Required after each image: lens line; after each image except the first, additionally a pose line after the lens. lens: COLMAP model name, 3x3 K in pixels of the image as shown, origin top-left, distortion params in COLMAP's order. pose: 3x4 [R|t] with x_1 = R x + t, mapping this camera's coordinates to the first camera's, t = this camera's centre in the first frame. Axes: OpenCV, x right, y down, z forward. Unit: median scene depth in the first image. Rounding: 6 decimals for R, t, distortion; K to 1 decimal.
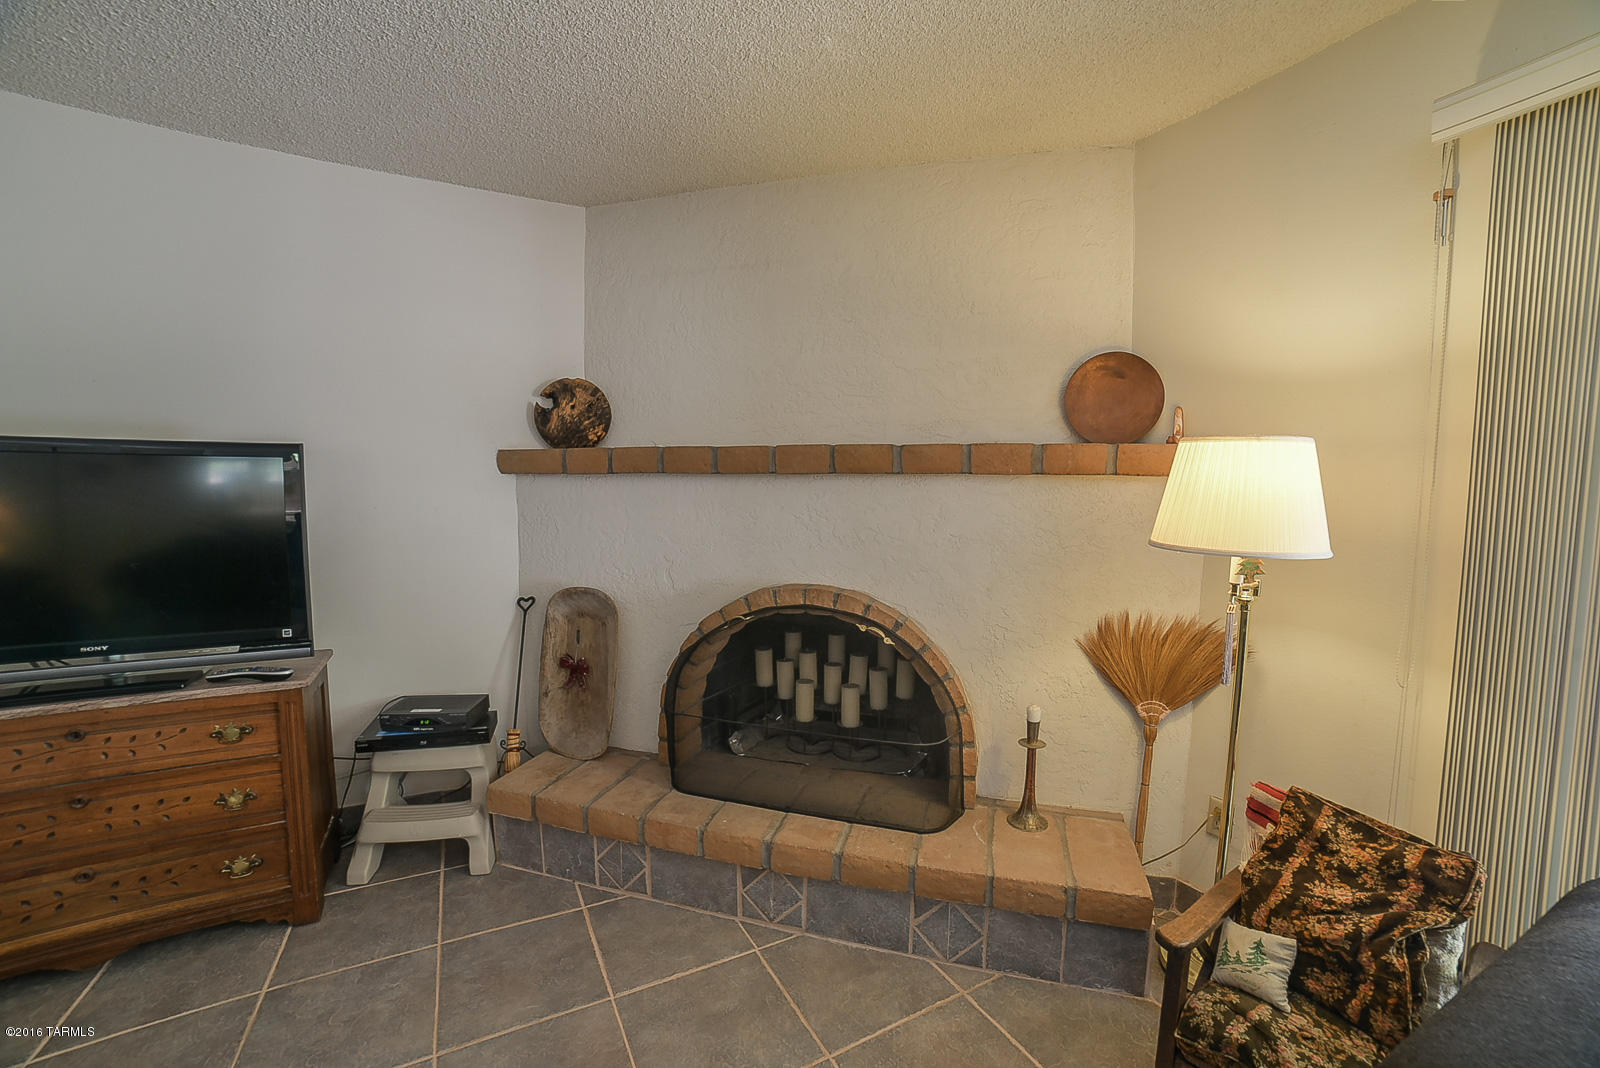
lens RADIAL K [[663.0, 0, 809.5], [0, 663.0, 535.6], [0, 0, 1]] dist [-0.066596, 0.000579]
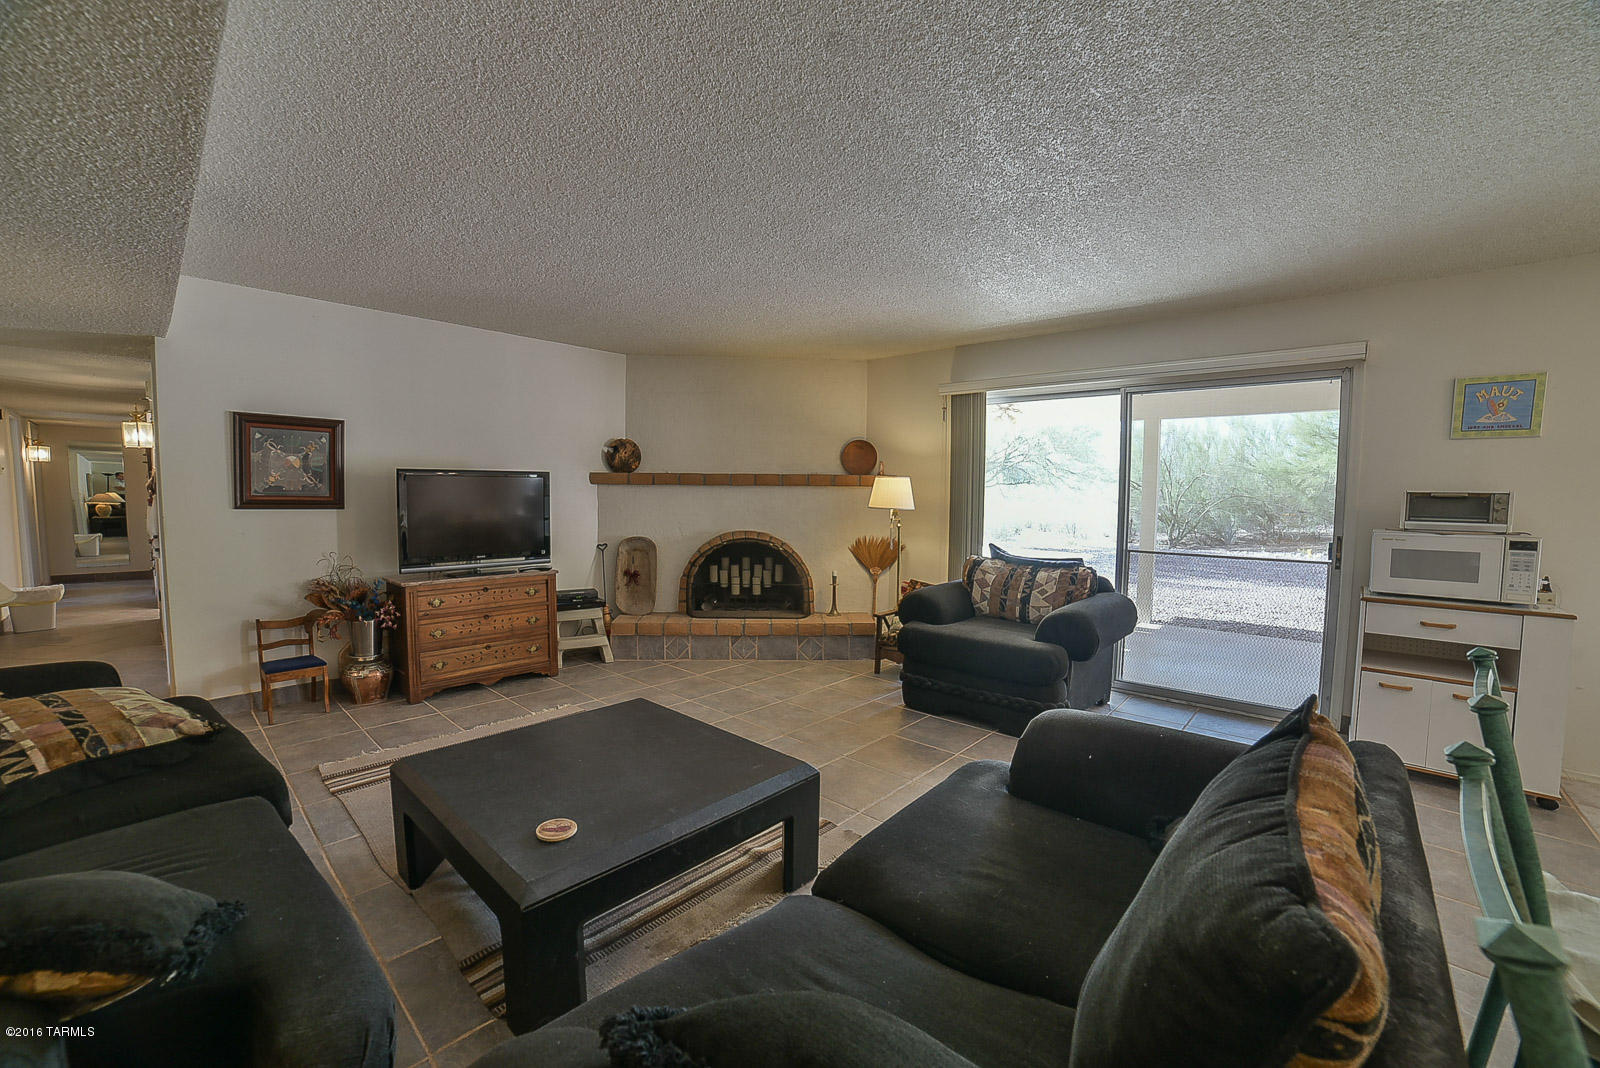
lens RADIAL K [[663.0, 0, 809.5], [0, 663.0, 535.6], [0, 0, 1]] dist [-0.066596, 0.000579]
pose [[0.941723, -0.023358, 0.335577, -0.629783], [0.025350, 0.999677, -0.001557, 0.108354], [-0.335433, 0.009973, 0.942011, -1.455001]]
